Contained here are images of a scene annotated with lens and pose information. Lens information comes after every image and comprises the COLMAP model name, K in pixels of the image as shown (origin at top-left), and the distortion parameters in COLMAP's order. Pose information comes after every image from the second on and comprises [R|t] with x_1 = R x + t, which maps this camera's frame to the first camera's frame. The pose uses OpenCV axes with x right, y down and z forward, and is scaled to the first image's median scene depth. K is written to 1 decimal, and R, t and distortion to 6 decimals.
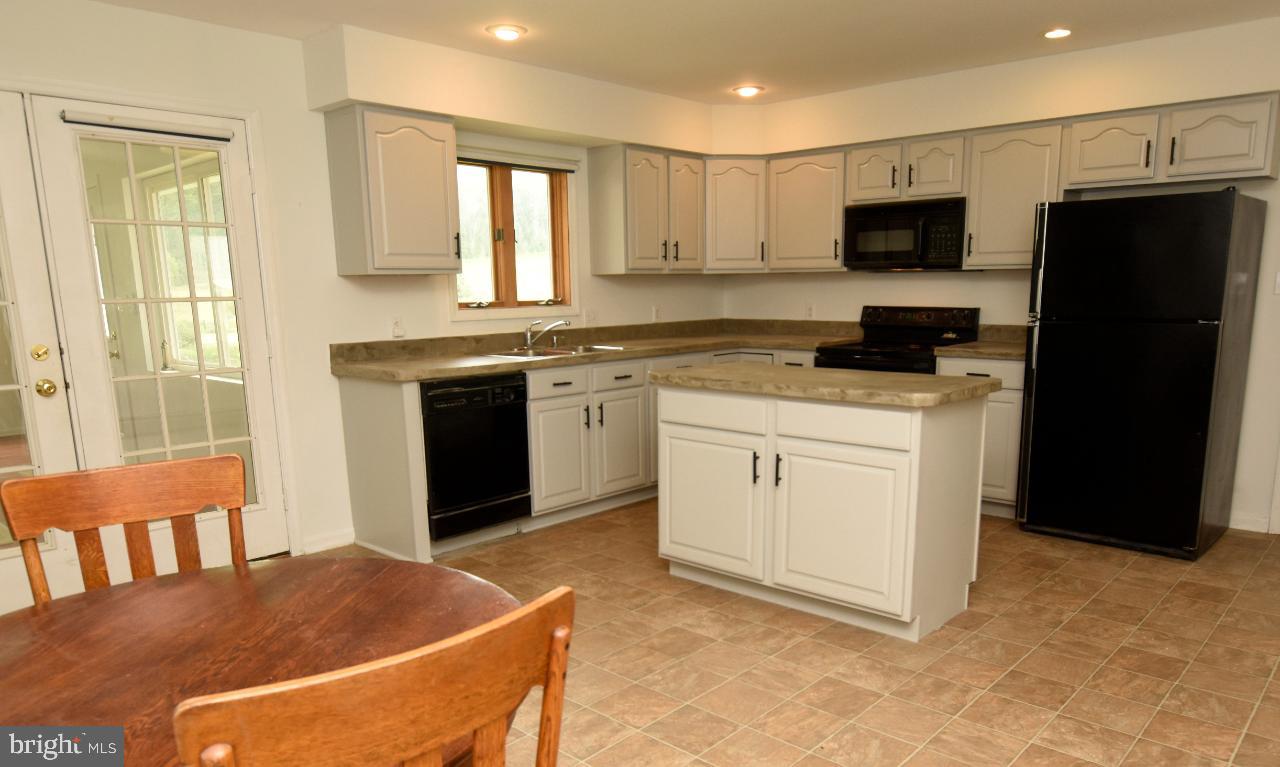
lens RADIAL K [[873.9, 0, 665.3], [0, 873.9, 466.5], [0, 0, 1]] dist [-0.025100, 0.017842]
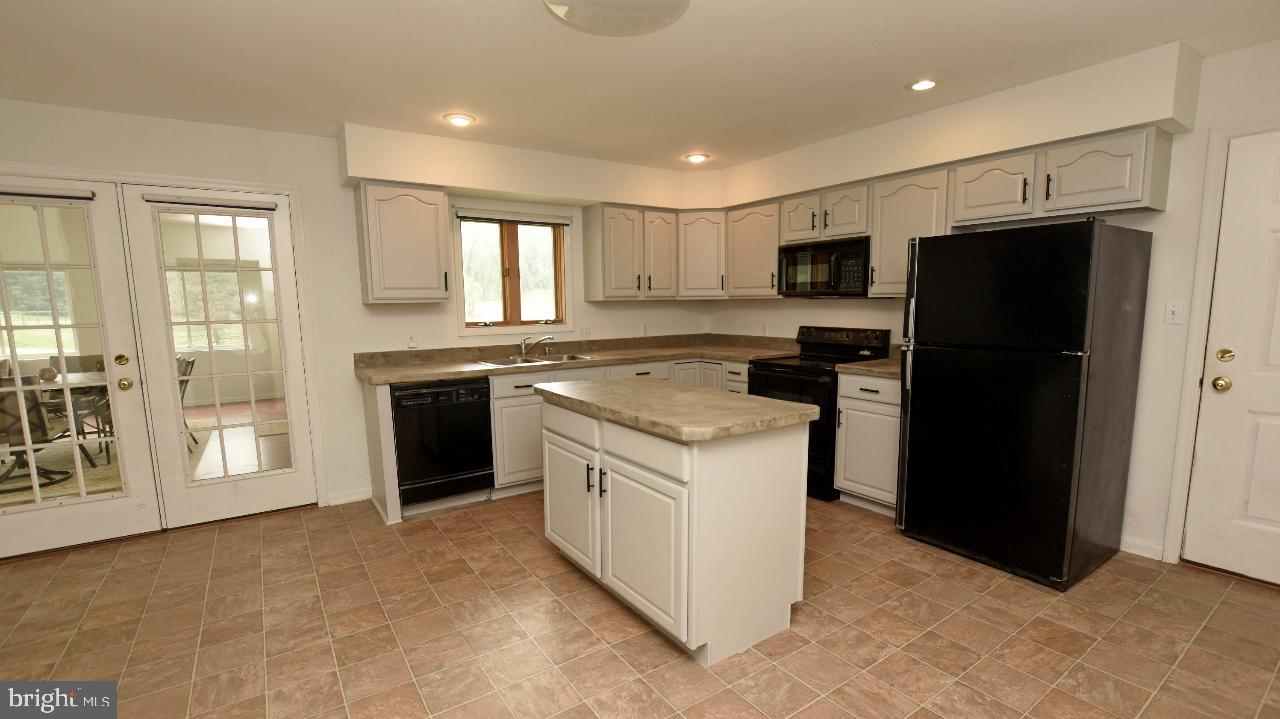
lens RADIAL K [[569.6, 0, 639.9], [0, 569.6, 384.4], [0, 0, 1]] dist [-0.028569, 0.002374]
pose [[0.972764, 0.033200, -0.229408, 0.260795], [-0.047189, 0.997328, -0.055764, -0.063633], [0.226944, 0.065071, 0.971732, 0.241200]]
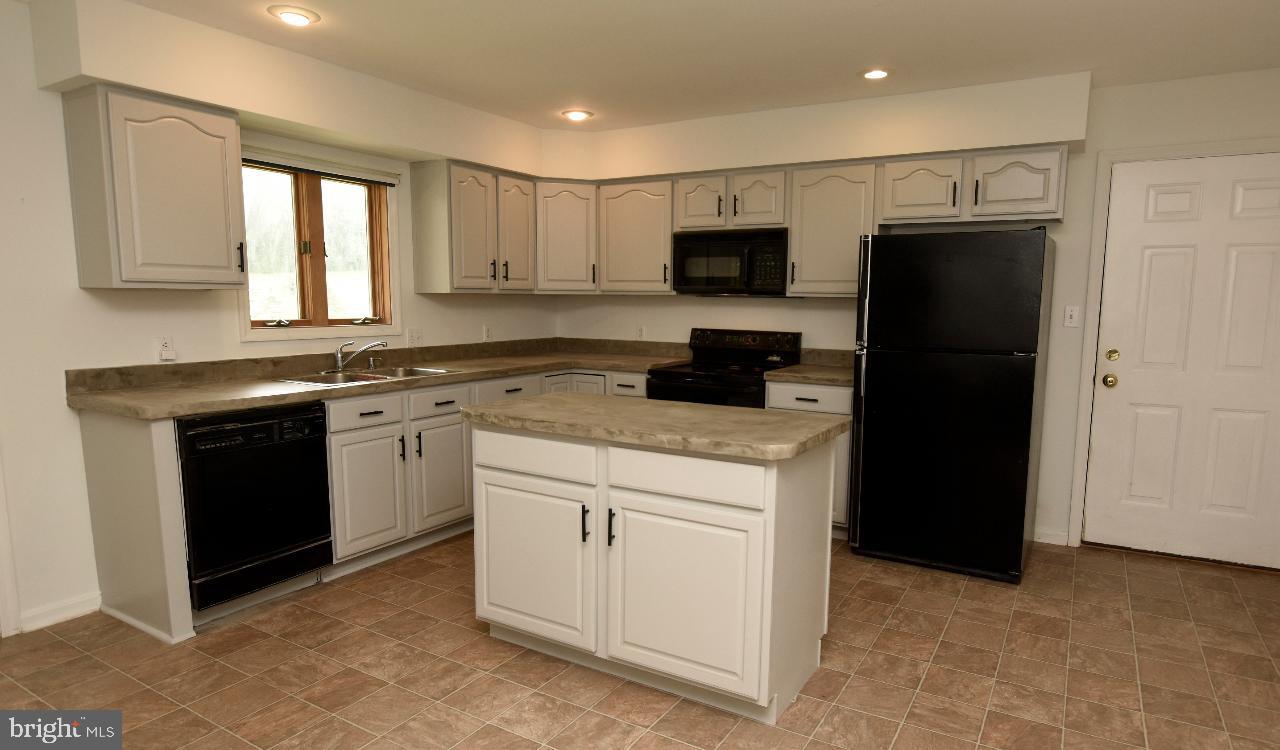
lens RADIAL K [[736.5, 0, 677.8], [0, 736.5, 395.9], [0, 0, 1]] dist [-0.020784, 0.007404]
pose [[0.976551, -0.005393, 0.215218, 0.029718], [0.021605, 0.997095, -0.073046, -0.054569], [-0.214198, 0.075983, 0.973830, 0.212829]]
